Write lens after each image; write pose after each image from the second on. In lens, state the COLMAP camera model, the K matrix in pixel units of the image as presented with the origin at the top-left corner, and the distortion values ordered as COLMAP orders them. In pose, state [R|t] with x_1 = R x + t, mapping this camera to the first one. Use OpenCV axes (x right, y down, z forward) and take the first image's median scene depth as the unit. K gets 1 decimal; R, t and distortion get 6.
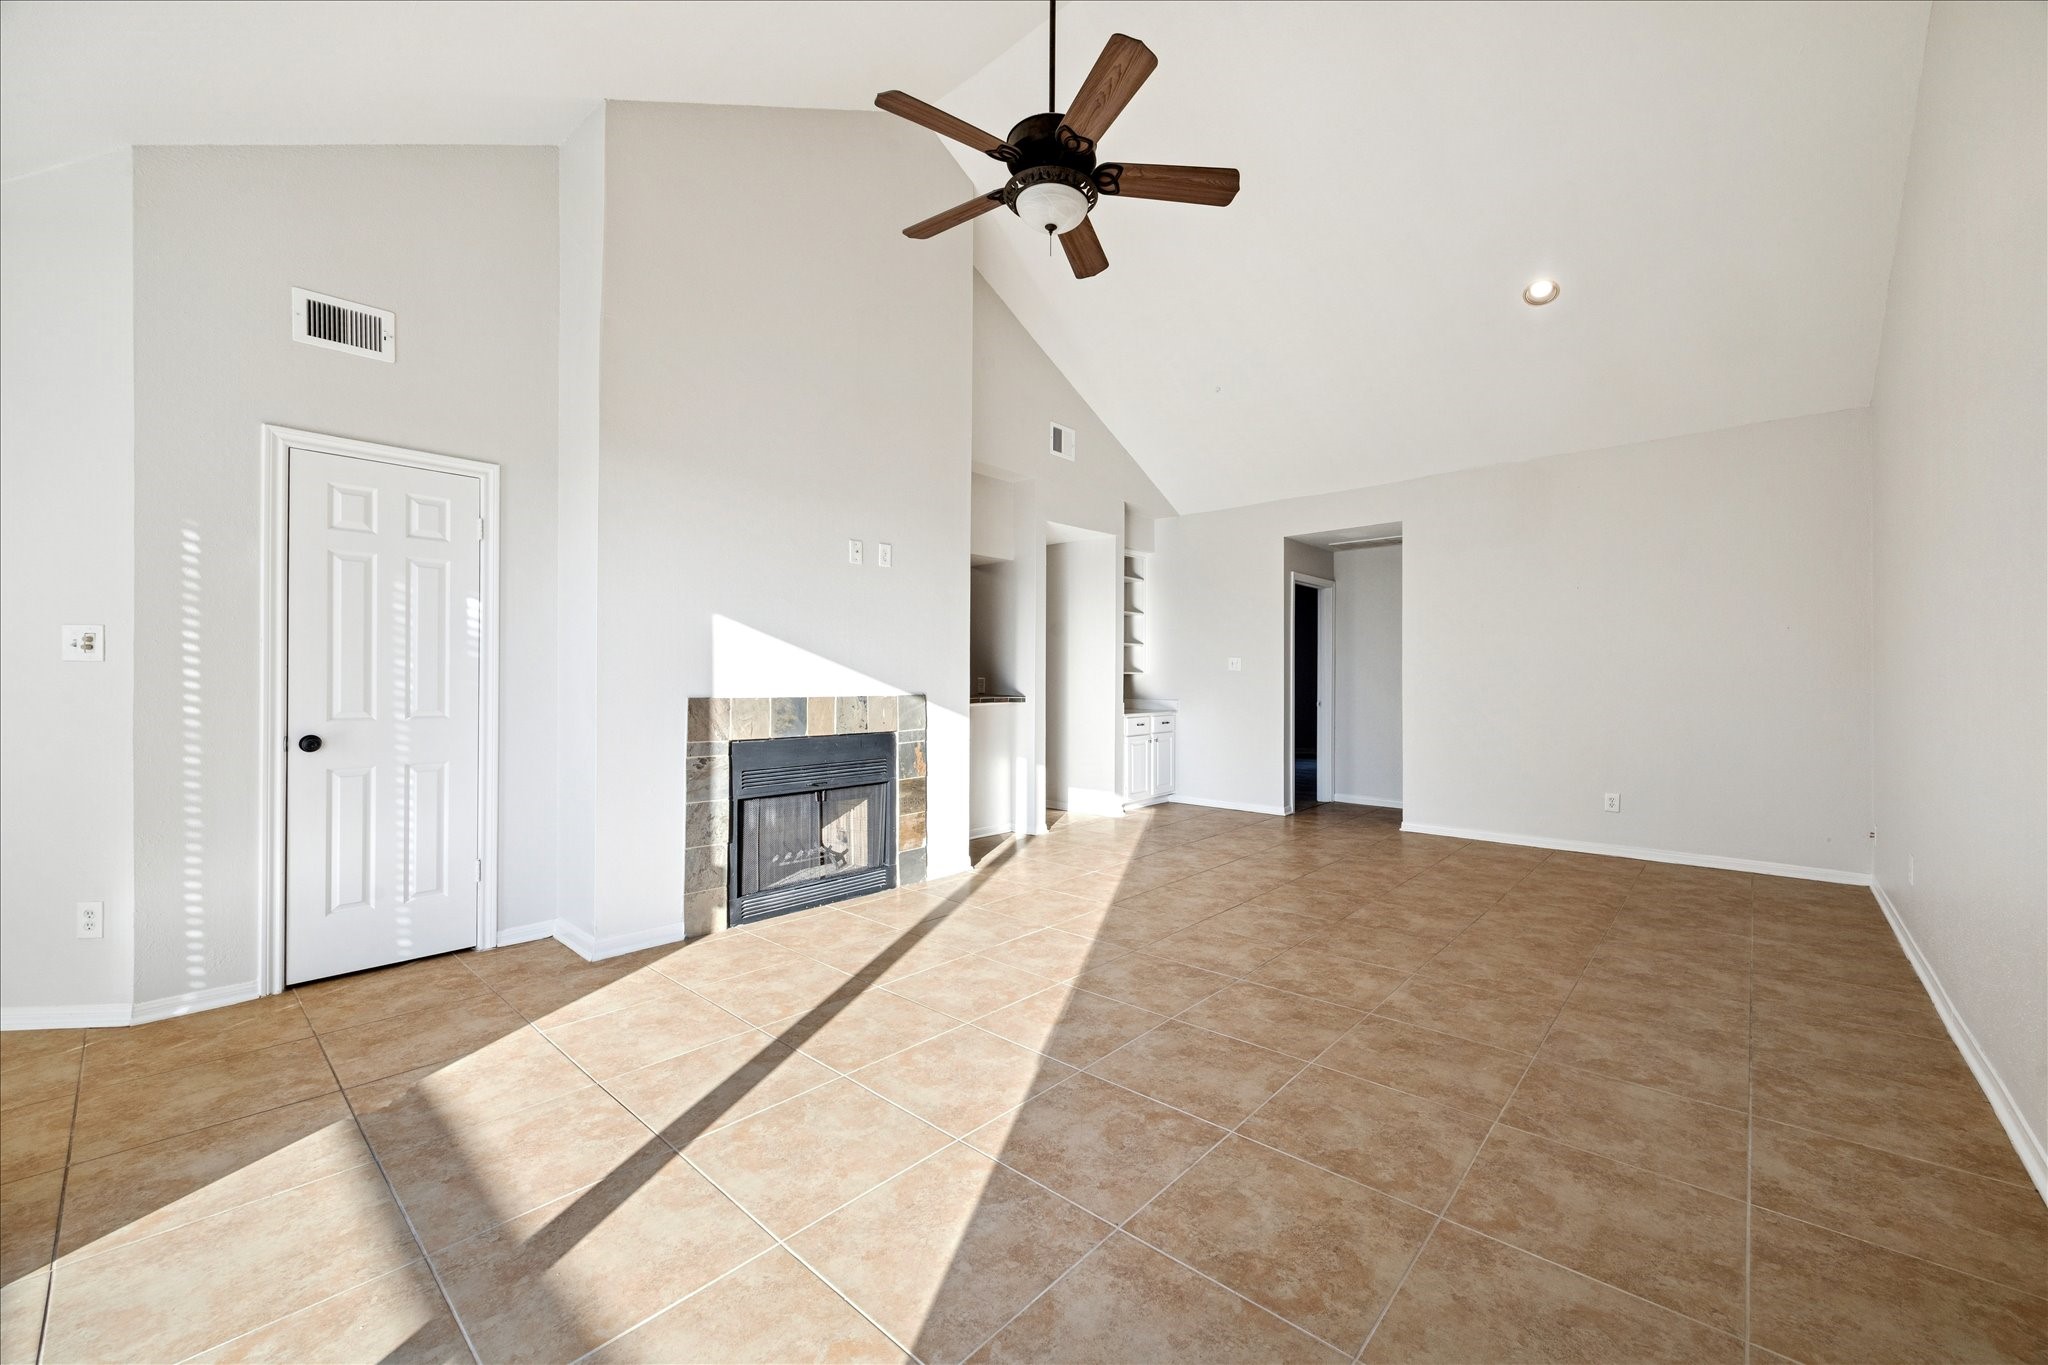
lens RADIAL K [[794.0, 0, 1029.5], [0, 794.0, 670.8], [0, 0, 1]] dist [-0.000767, 0.000365]
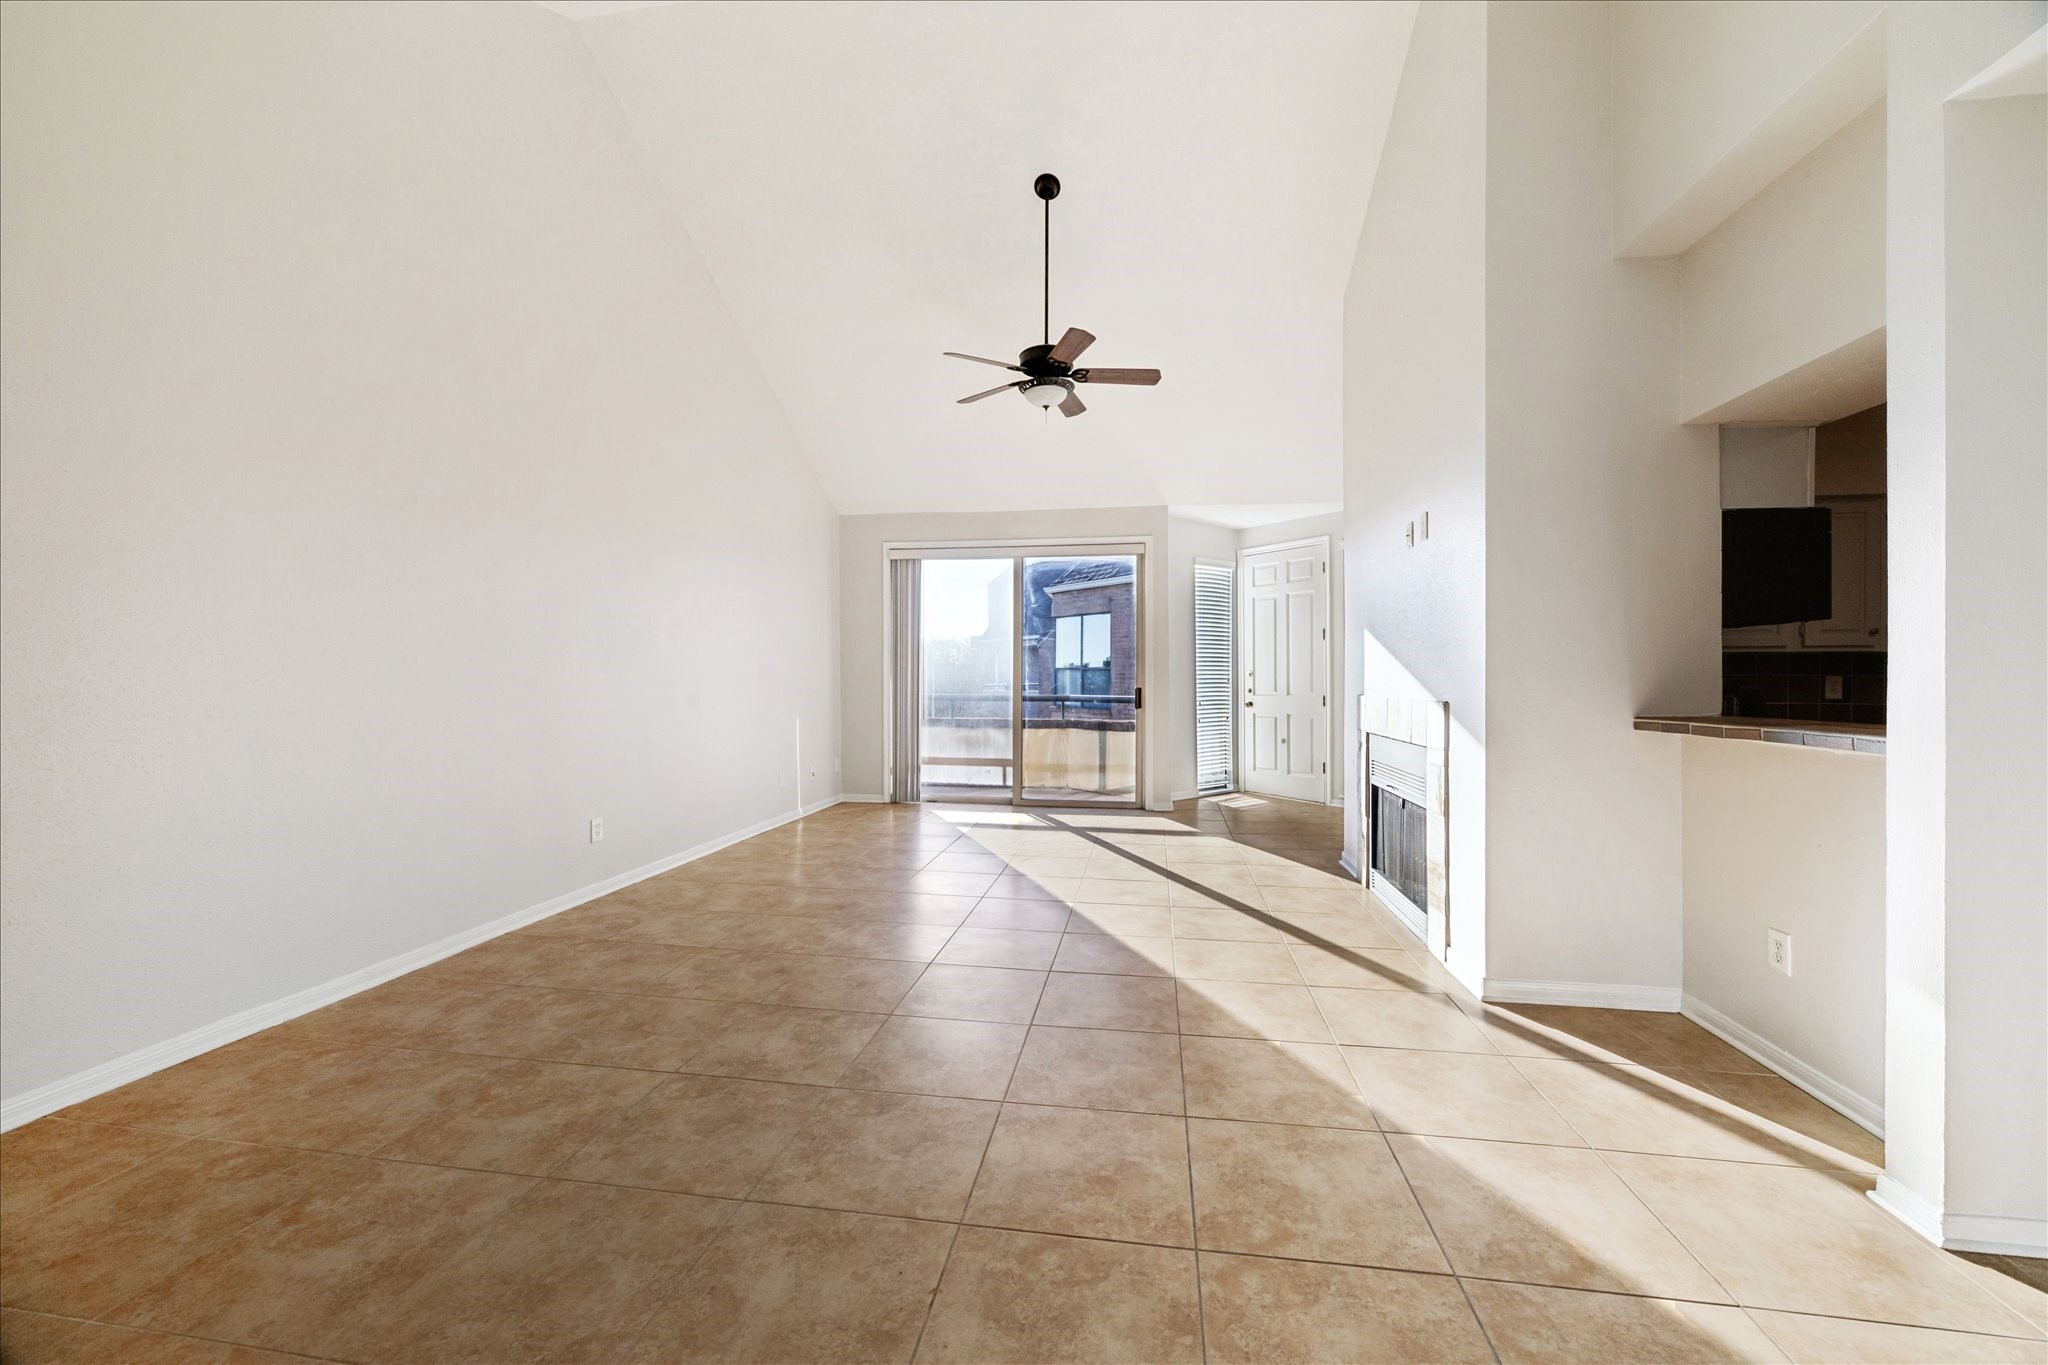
lens RADIAL K [[794.0, 0, 1032.7], [0, 794.0, 680.9], [0, 0, 1]] dist [-0.000767, 0.000365]
pose [[-0.834911, -0.004753, -0.550364, 0.893368], [-0.001401, 0.999978, -0.006510, 0.021702], [0.550383, -0.004664, -0.834899, 2.206685]]
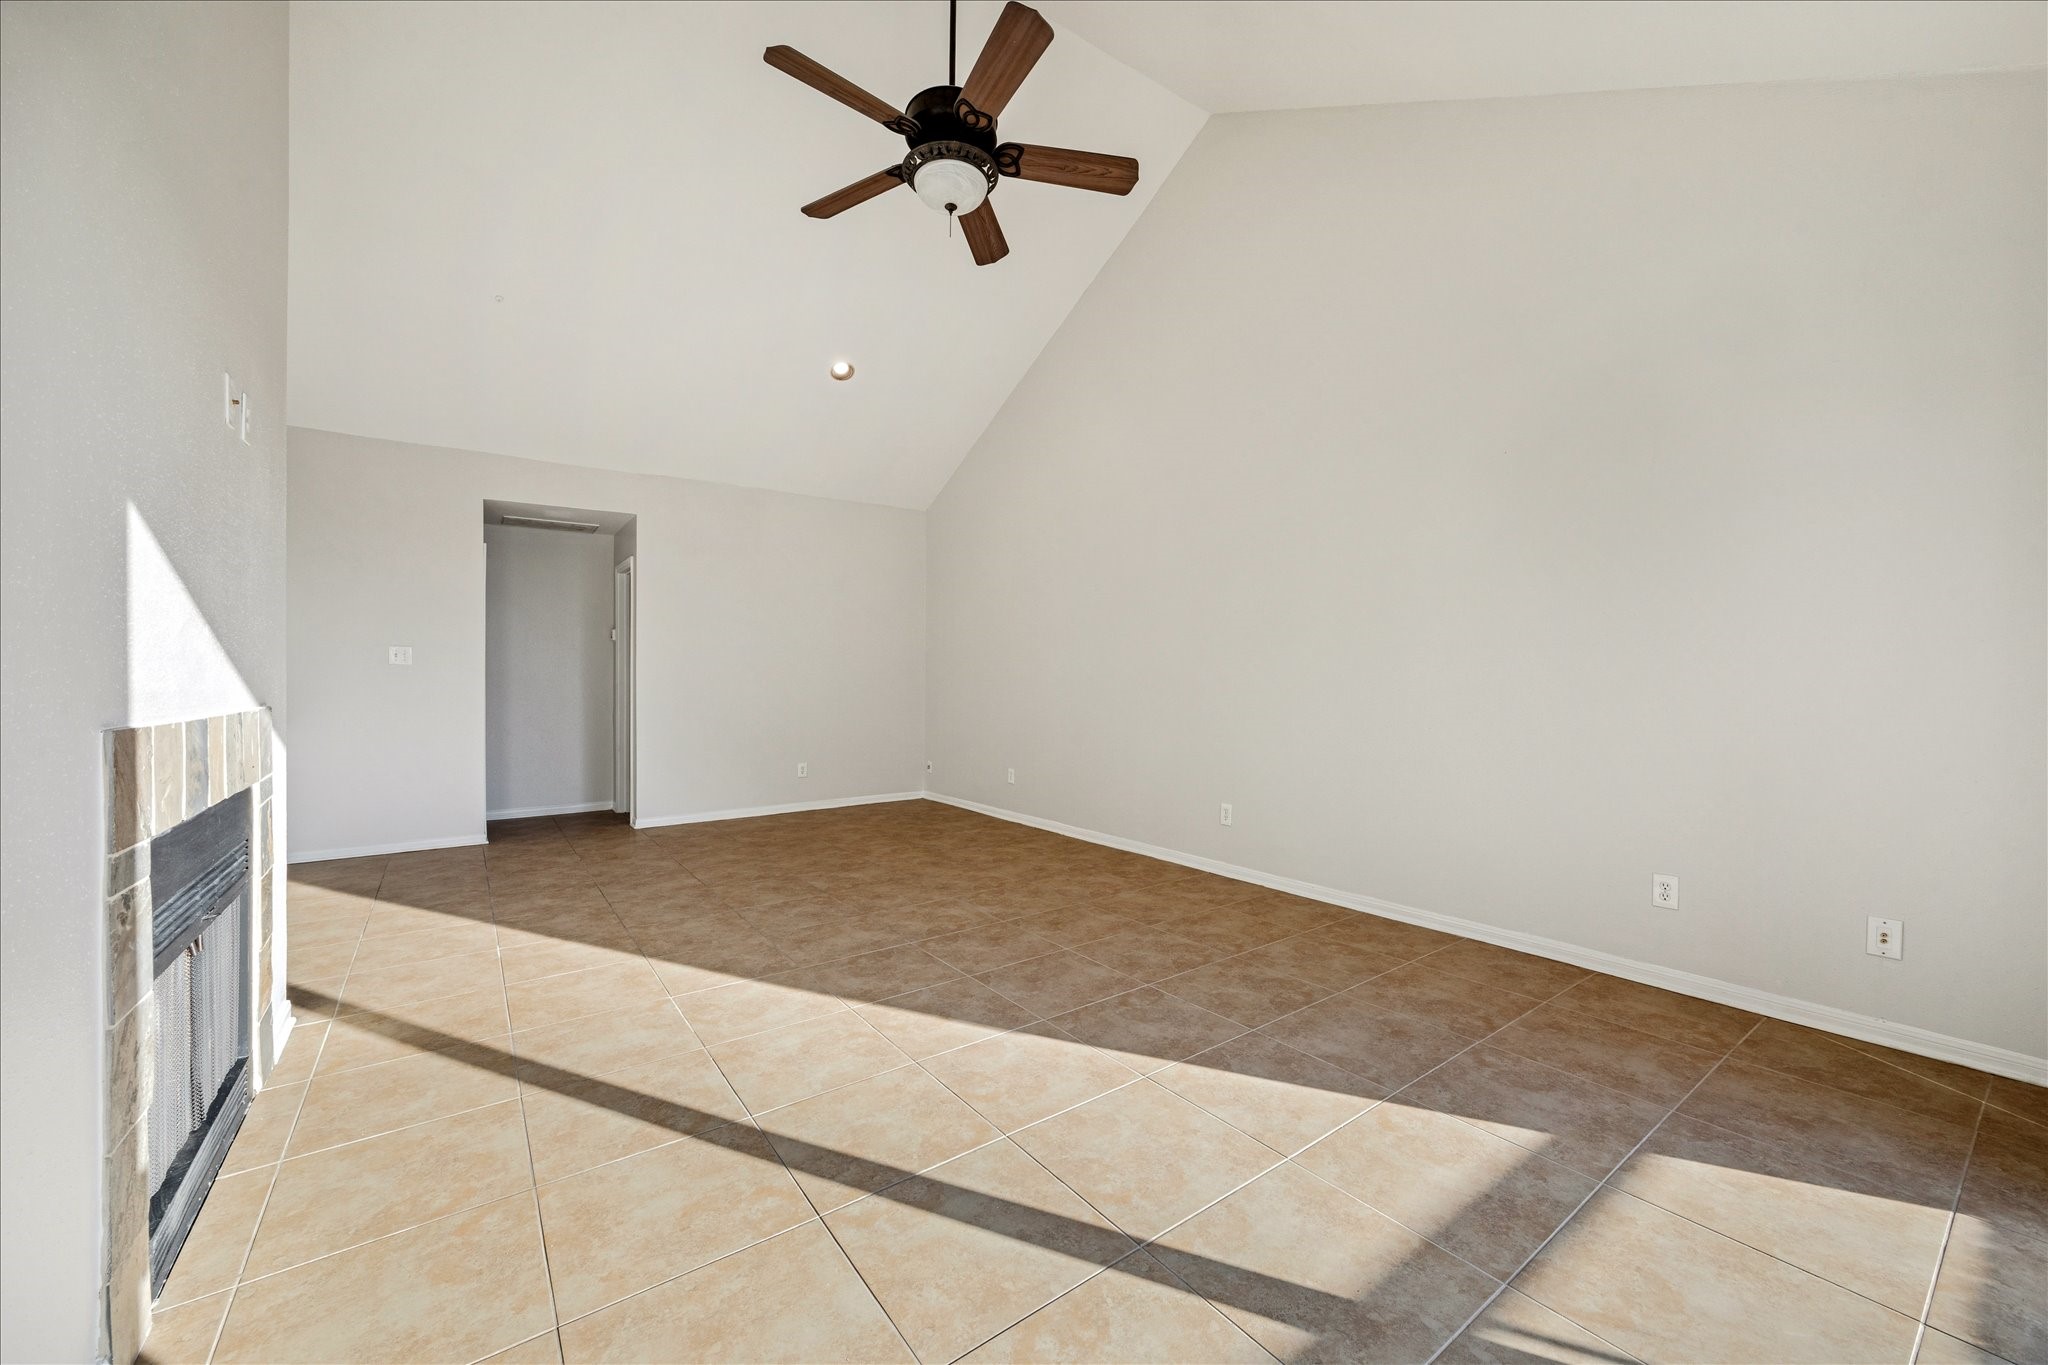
lens RADIAL K [[794.0, 0, 1036.1], [0, 794.0, 686.3], [0, 0, 1]] dist [-0.000767, 0.000365]
pose [[0.202647, -0.014806, 0.979140, -0.860185], [-0.008133, 0.999826, 0.016802, -0.000161], [-0.979218, -0.011368, 0.202491, 0.636035]]
